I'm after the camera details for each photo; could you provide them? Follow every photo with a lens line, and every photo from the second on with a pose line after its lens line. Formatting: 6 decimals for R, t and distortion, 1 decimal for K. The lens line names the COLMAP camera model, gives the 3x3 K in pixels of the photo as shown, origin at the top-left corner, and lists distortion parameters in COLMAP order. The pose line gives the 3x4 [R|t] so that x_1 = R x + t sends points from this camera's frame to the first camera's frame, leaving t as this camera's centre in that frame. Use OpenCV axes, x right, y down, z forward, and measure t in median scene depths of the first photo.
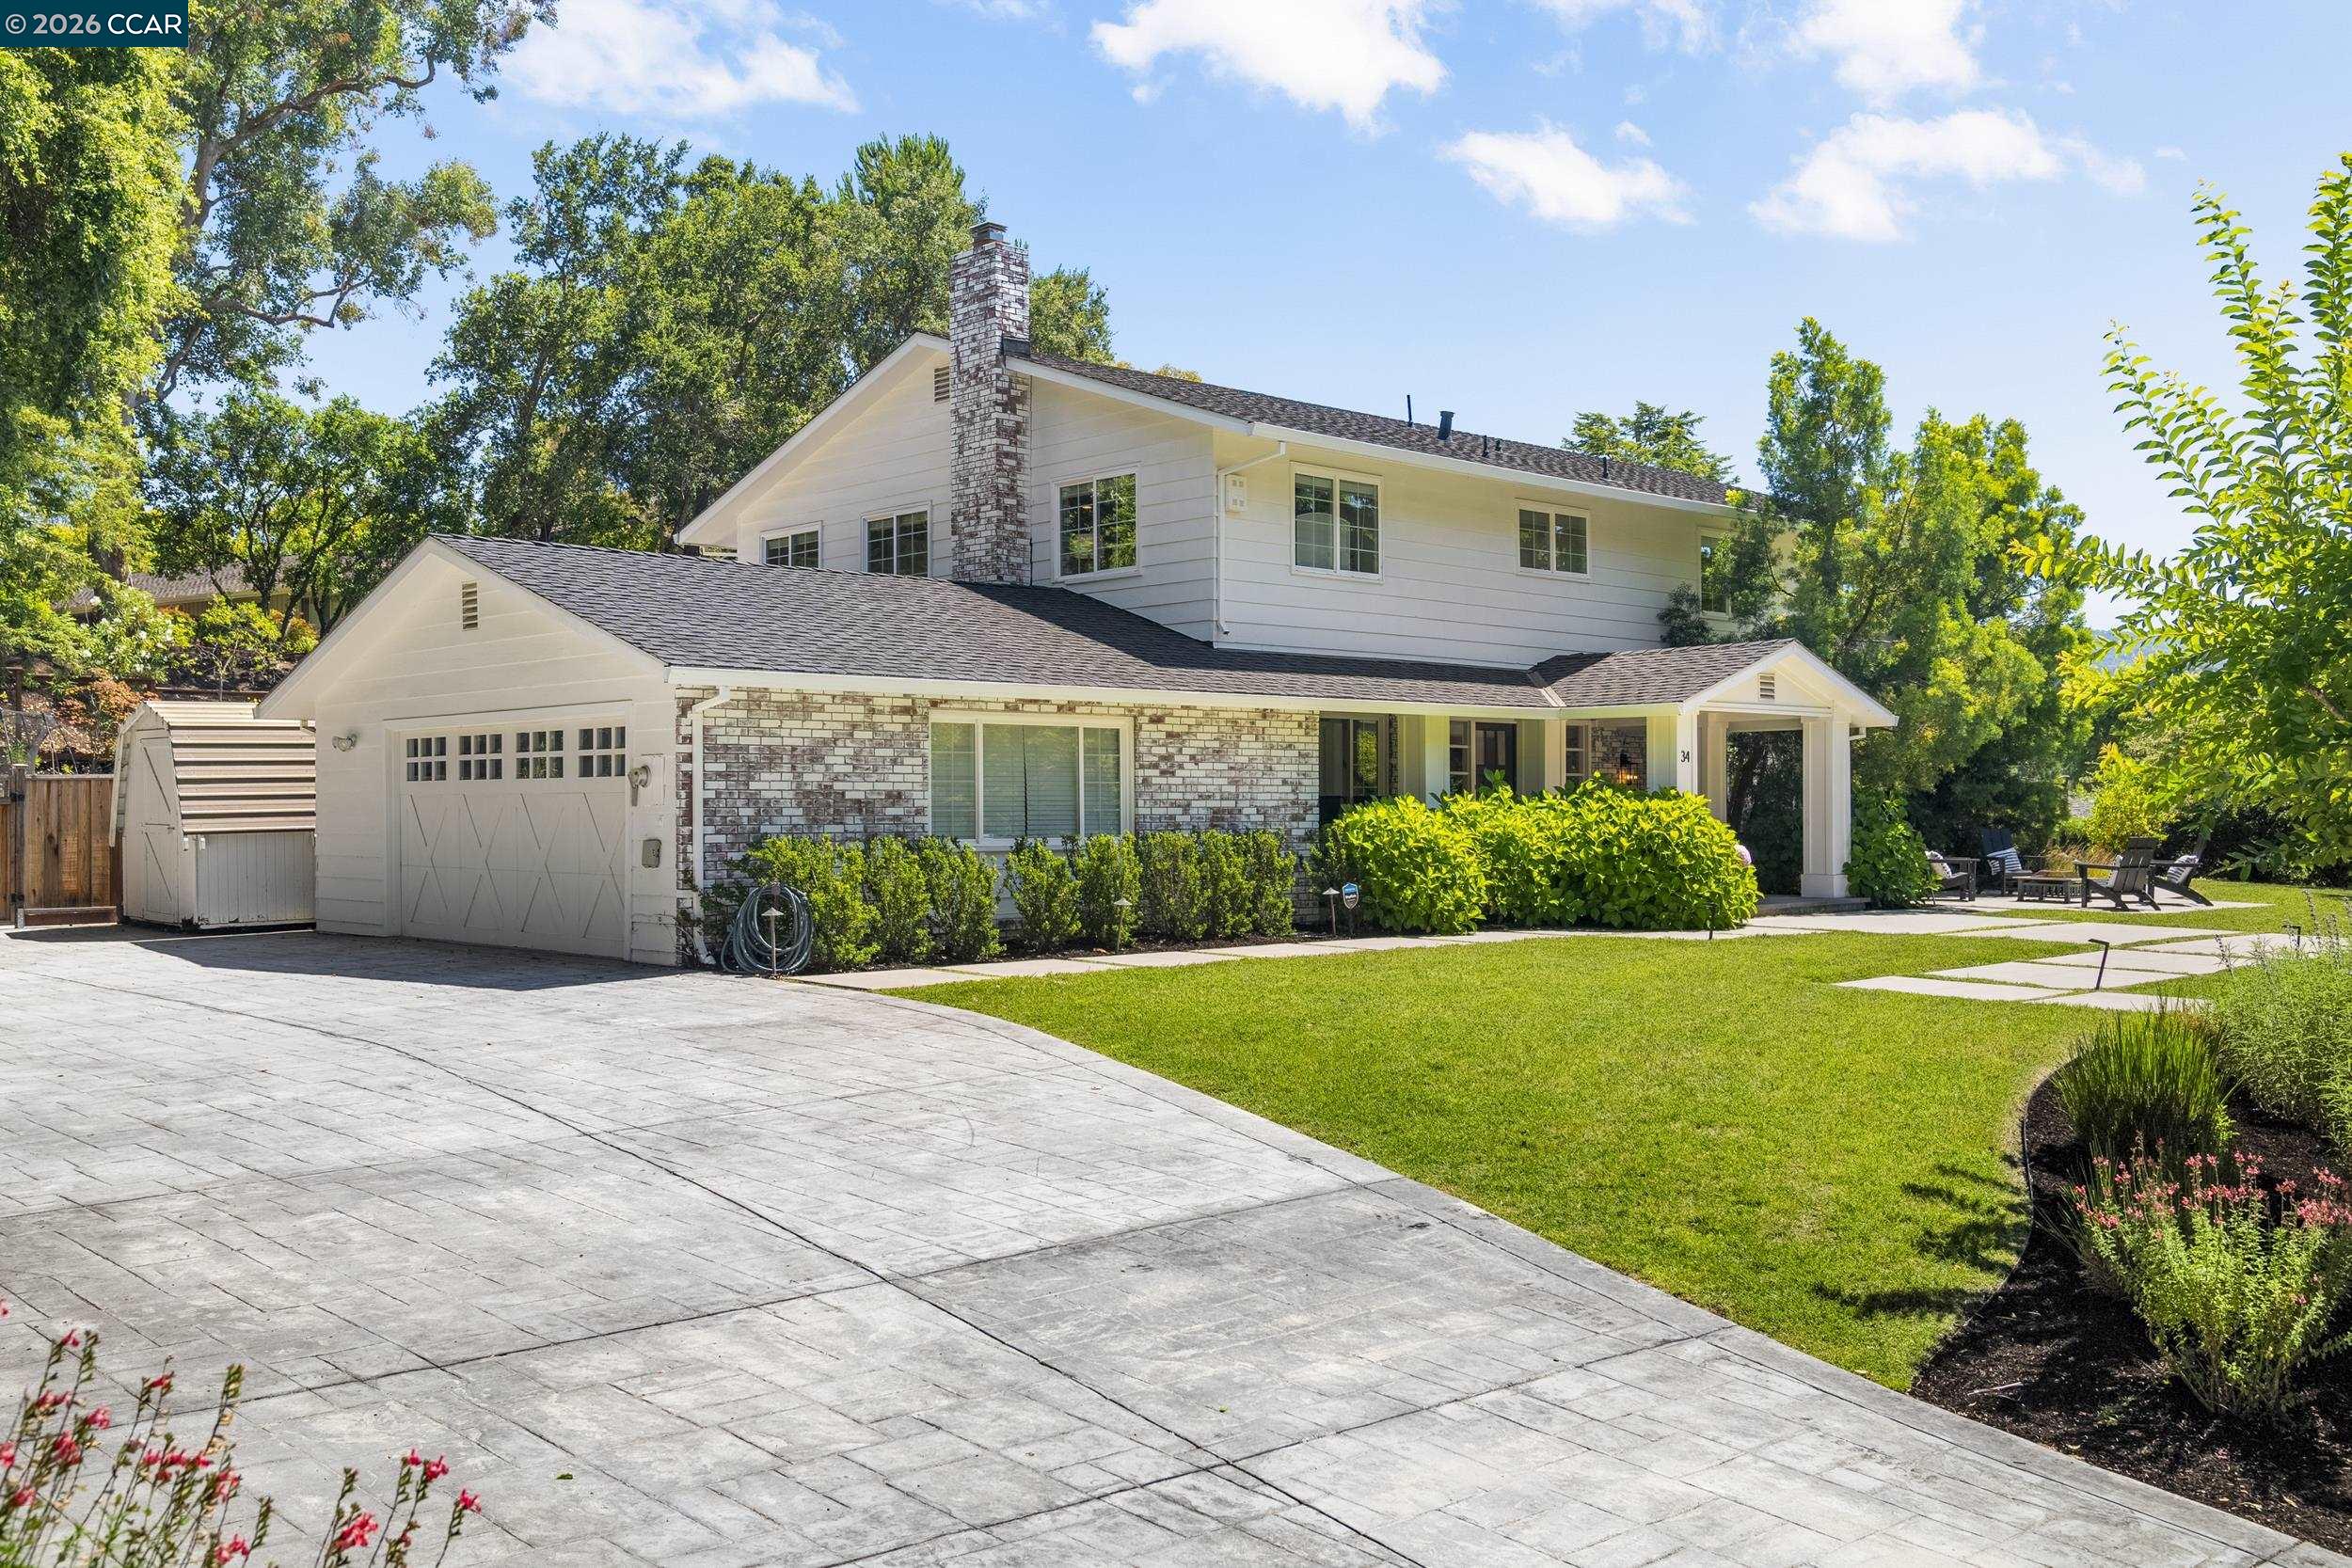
lens RADIAL K [[2056.3, 0, 1176.0], [0, 2056.3, 783.7], [0, 0, 1]] dist [-0.003462, -0.001774]
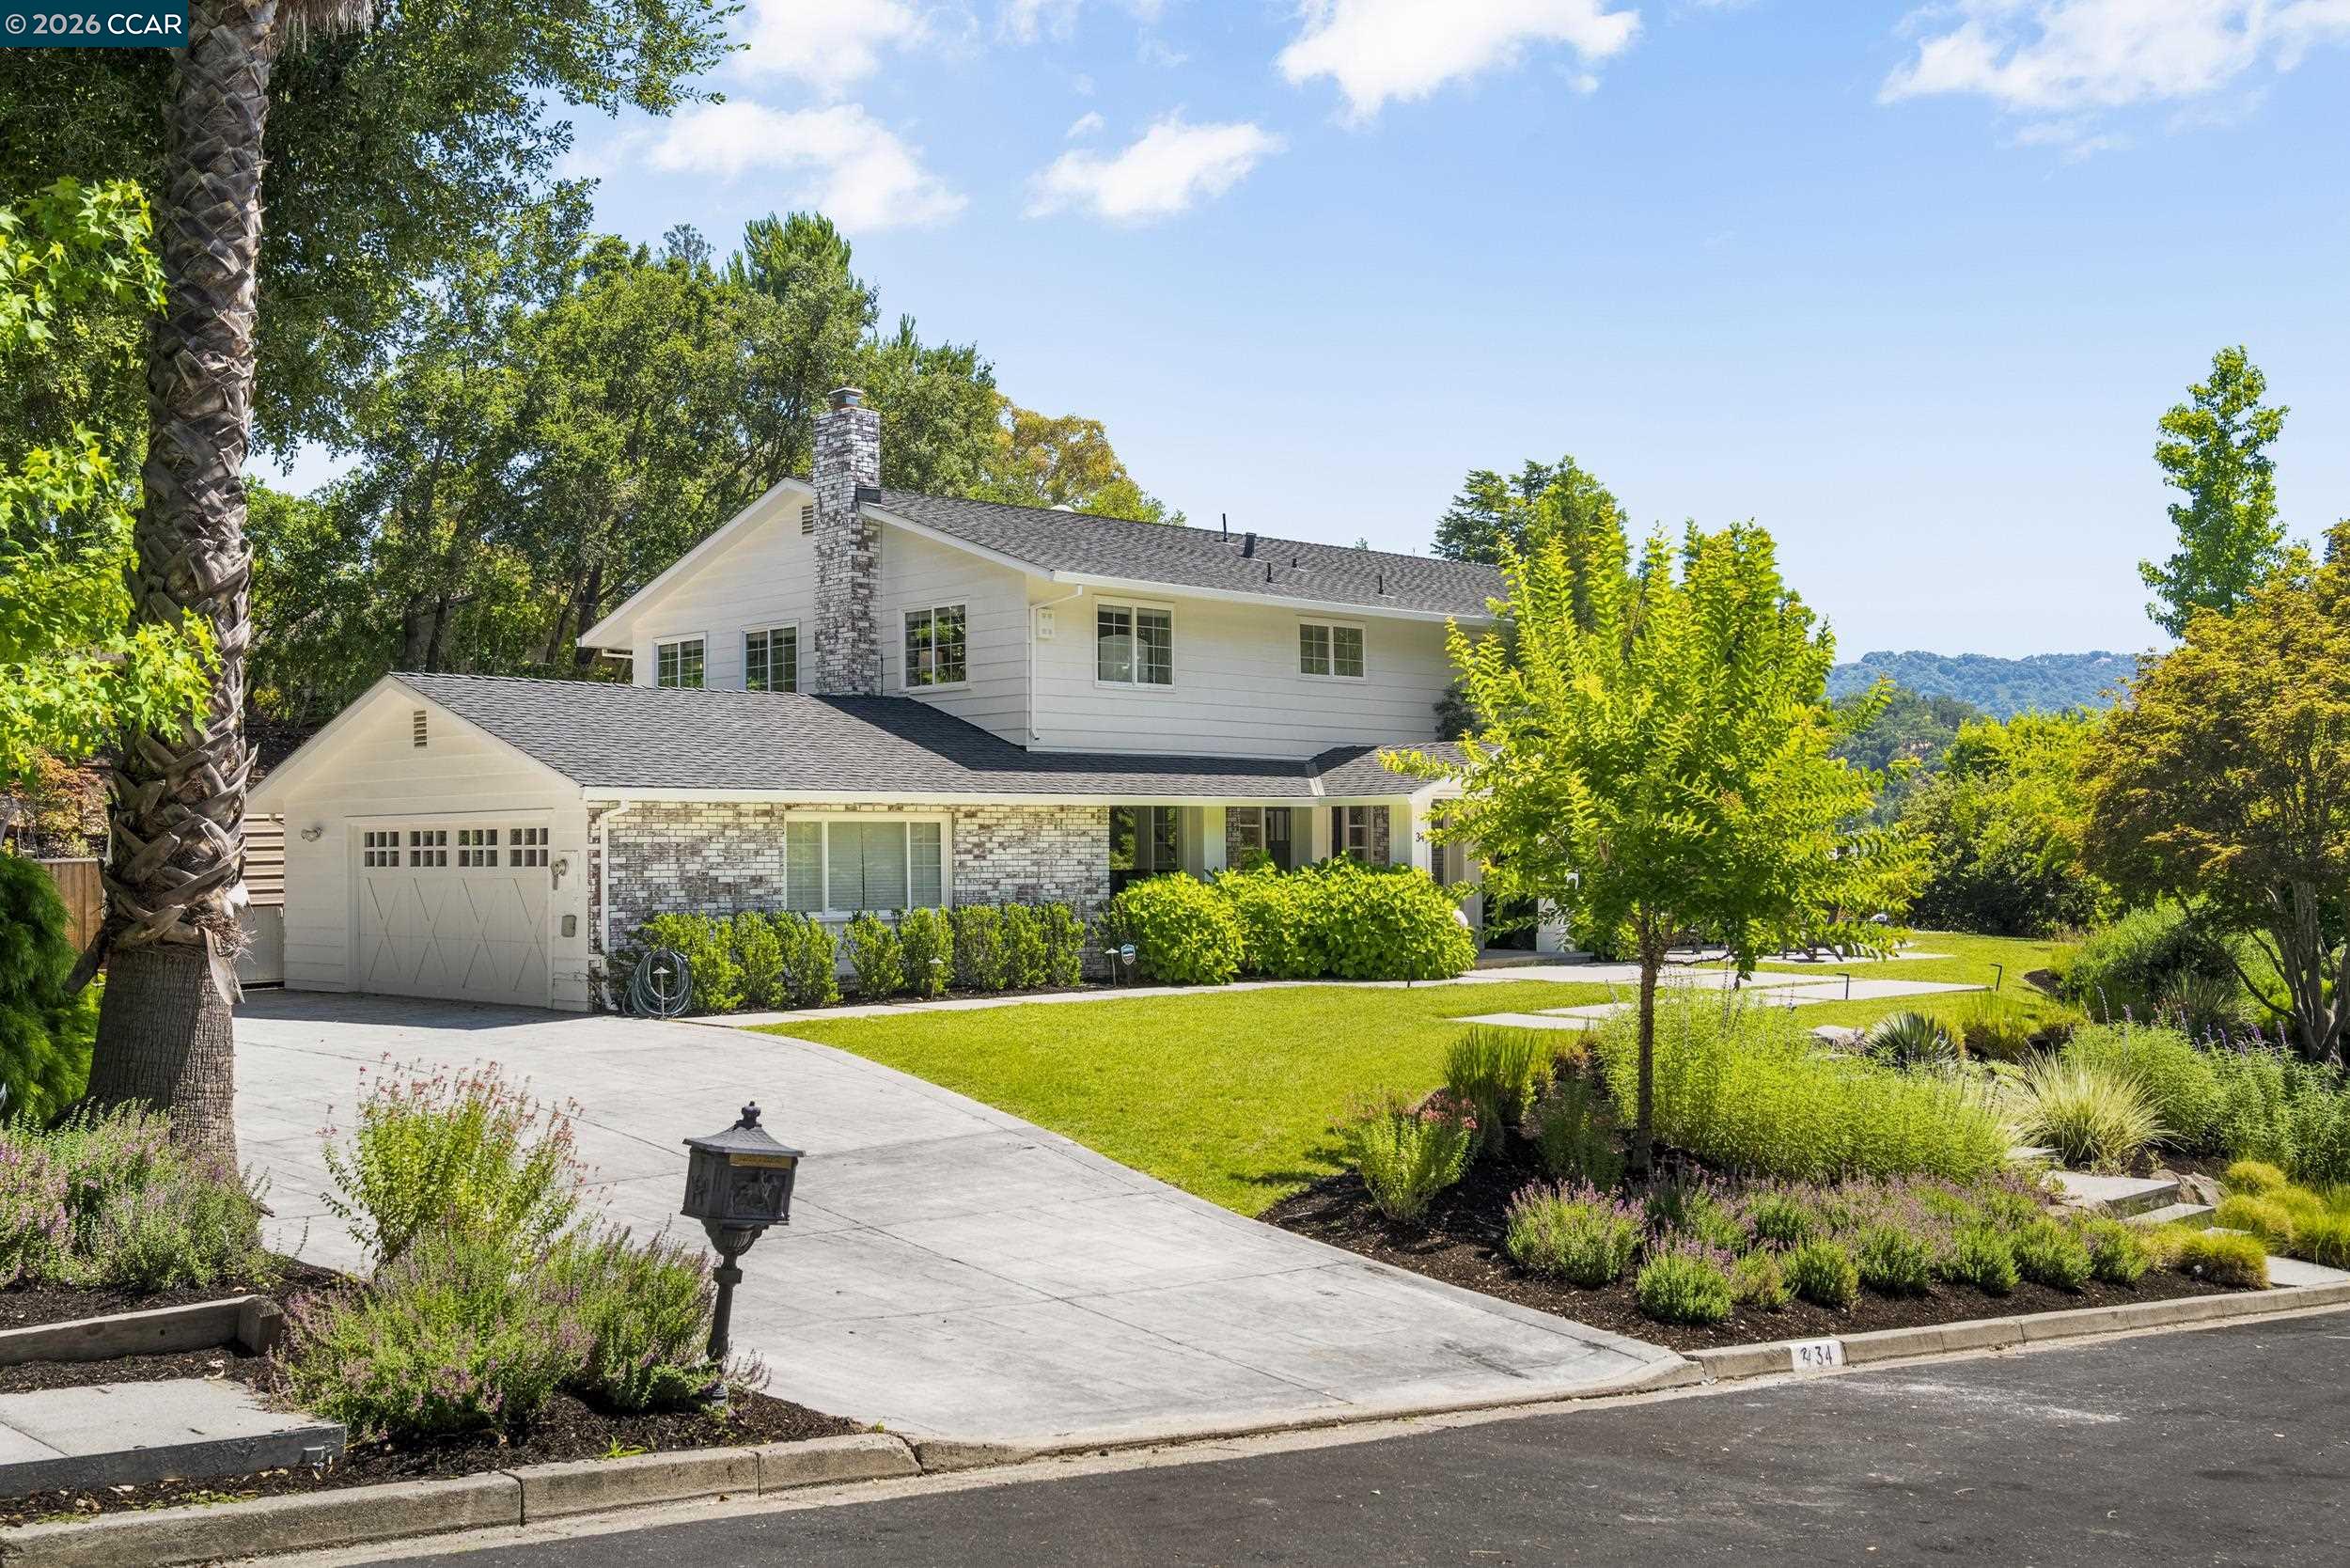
lens RADIAL K [[2253.8, 0, 1169.7], [0, 2253.8, 787.3], [0, 0, 1]] dist [-0.001150, 0.000000]
pose [[0.999687, -0.004960, 0.024541, 0.068271], [0.005393, 0.999830, -0.017636, -0.020067], [-0.024450, 0.017762, 0.999543, -0.328005]]
